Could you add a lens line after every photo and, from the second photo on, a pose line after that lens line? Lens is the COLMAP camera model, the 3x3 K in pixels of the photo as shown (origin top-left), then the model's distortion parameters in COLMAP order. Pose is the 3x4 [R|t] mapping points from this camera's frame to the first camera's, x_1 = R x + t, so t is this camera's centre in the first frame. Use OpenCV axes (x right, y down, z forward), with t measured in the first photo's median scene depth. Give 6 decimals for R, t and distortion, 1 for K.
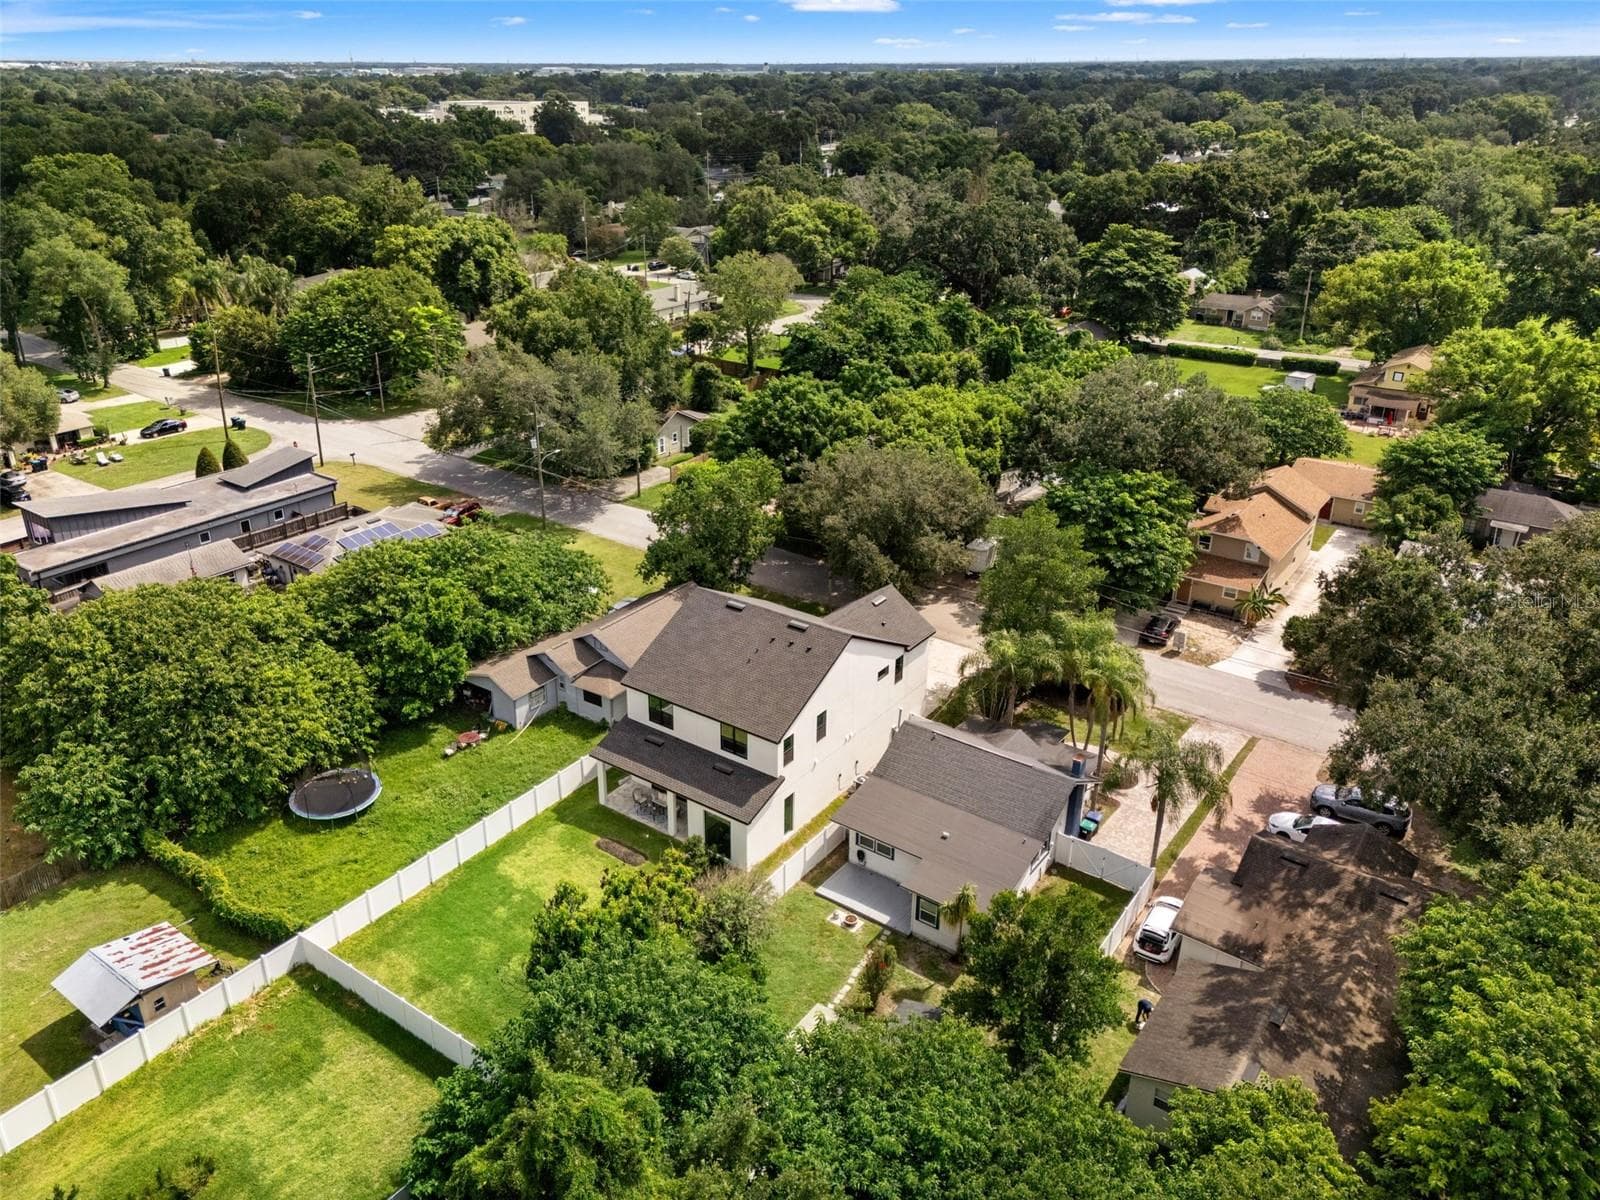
lens RADIAL K [[1175.9, 0, 782.6], [0, 1175.9, 599.1], [0, 0, 1]] dist [0.082663, -0.079353]
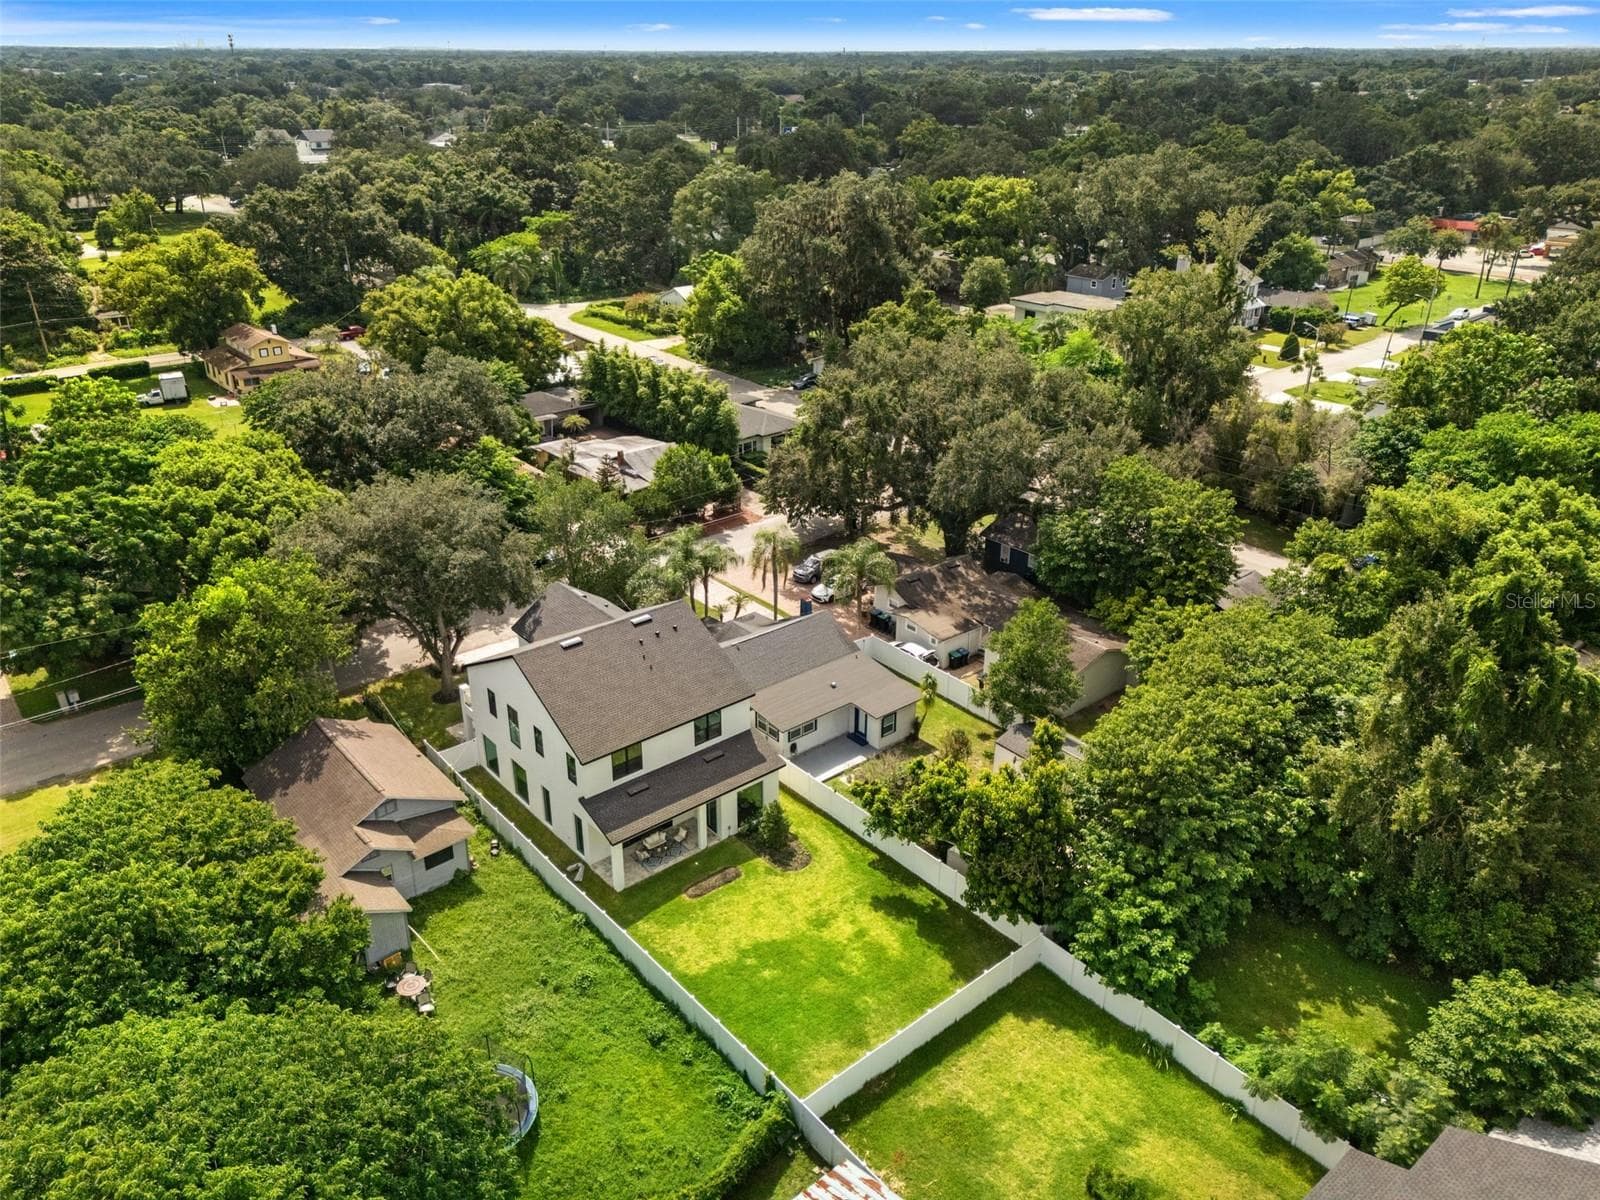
lens RADIAL K [[1175.9, 0, 782.6], [0, 1175.9, 599.1], [0, 0, 1]] dist [0.082663, -0.079353]
pose [[0.239217, -0.407216, 0.881448, -0.577288], [0.401240, 0.868127, 0.292169, -0.164388], [-0.884184, 0.283781, 0.371062, 0.336515]]
